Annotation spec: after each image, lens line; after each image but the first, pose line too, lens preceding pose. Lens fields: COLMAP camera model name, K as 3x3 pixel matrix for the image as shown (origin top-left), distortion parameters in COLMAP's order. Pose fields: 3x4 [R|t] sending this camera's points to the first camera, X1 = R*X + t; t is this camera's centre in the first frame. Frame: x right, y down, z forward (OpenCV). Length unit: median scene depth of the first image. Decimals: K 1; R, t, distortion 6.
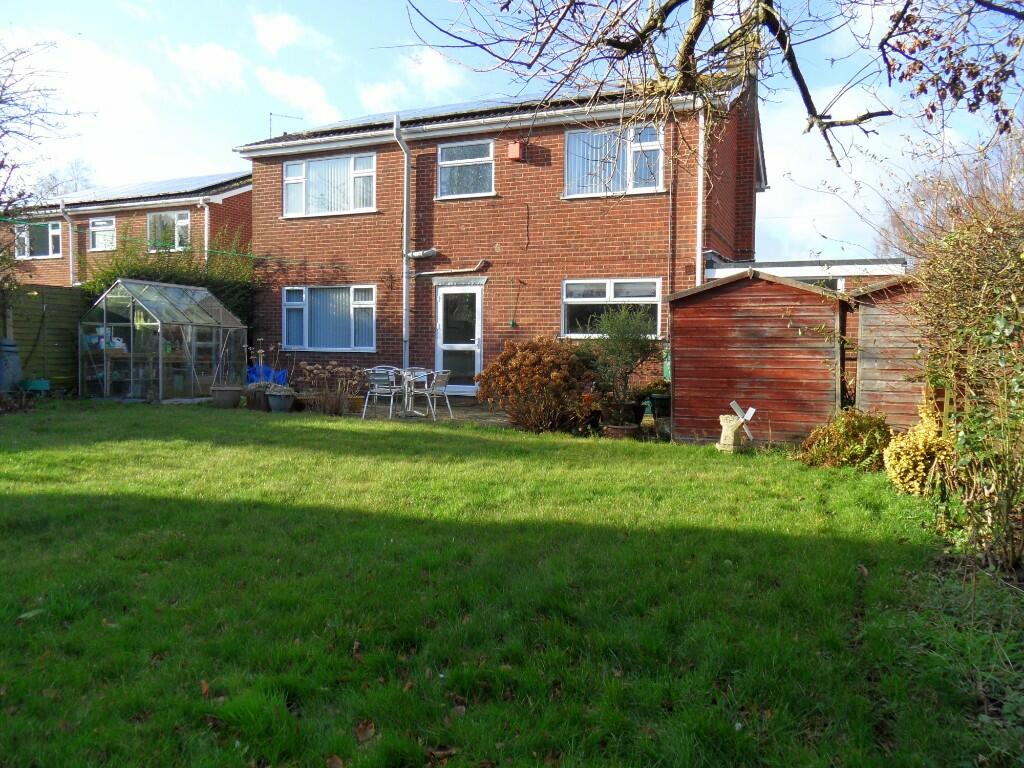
lens RADIAL K [[754.8, 0, 511.6], [0, 754.8, 380.4], [0, 0, 1]] dist [-0.029072, 0.025043]
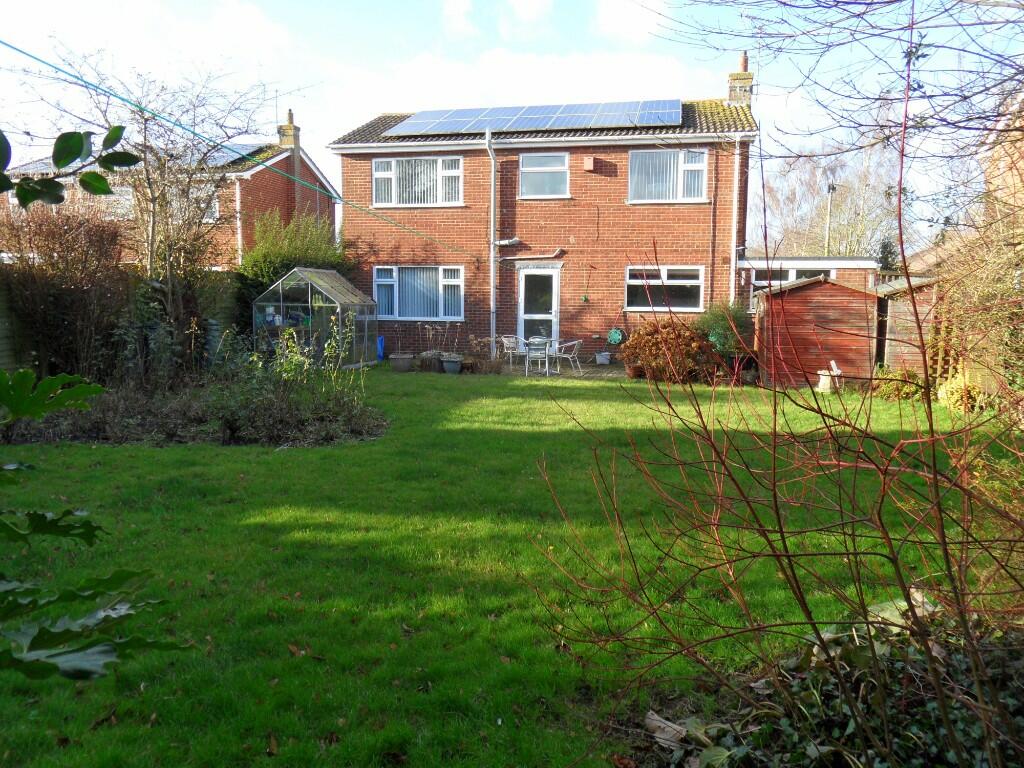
lens RADIAL K [[754.8, 0, 512.8], [0, 754.8, 386.2], [0, 0, 1]] dist [-0.029072, 0.025043]
pose [[0.979831, -0.030903, 0.197426, -0.366601], [0.014710, 0.996444, 0.082967, -0.034260], [-0.199287, -0.078390, 0.976801, -0.240942]]
